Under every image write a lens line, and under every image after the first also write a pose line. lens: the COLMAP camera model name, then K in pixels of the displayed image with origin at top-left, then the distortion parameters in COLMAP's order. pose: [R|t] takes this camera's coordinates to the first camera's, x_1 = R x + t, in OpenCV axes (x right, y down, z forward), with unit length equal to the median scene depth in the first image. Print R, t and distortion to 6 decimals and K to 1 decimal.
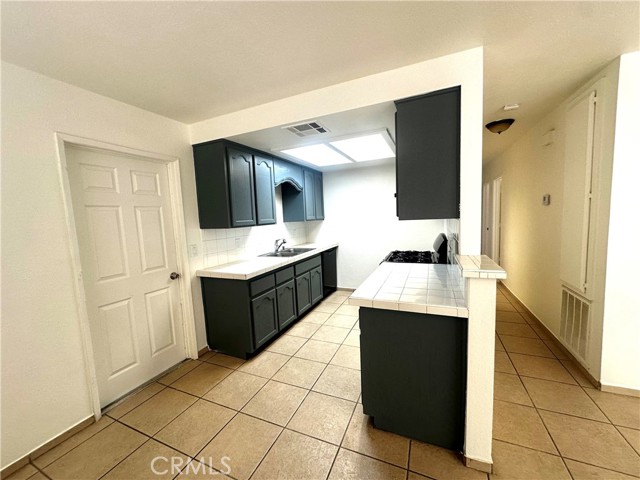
lens RADIAL K [[255.0, 0, 320.0], [0, 255.0, 240.0], [0, 0, 1]] dist [-0.001637, 0.000027]
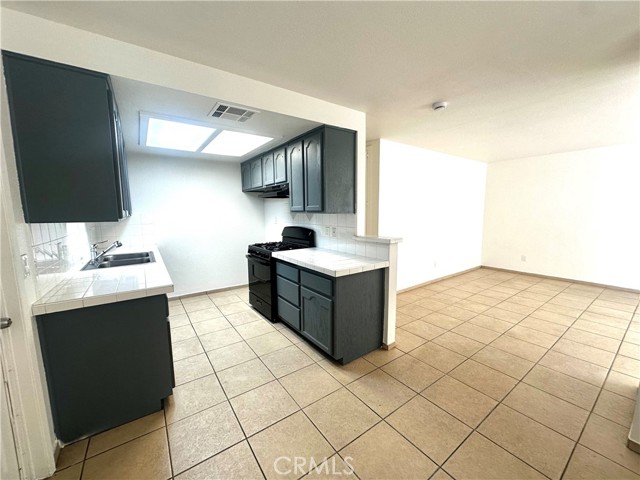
lens RADIAL K [[255.0, 0, 320.0], [0, 255.0, 240.0], [0, 0, 1]] dist [-0.001637, 0.000027]
pose [[0.507844, -0.061190, 0.859273, -0.738457], [0.067847, 0.997217, 0.030915, 0.016127], [-0.858773, 0.042599, 0.510582, 0.290921]]
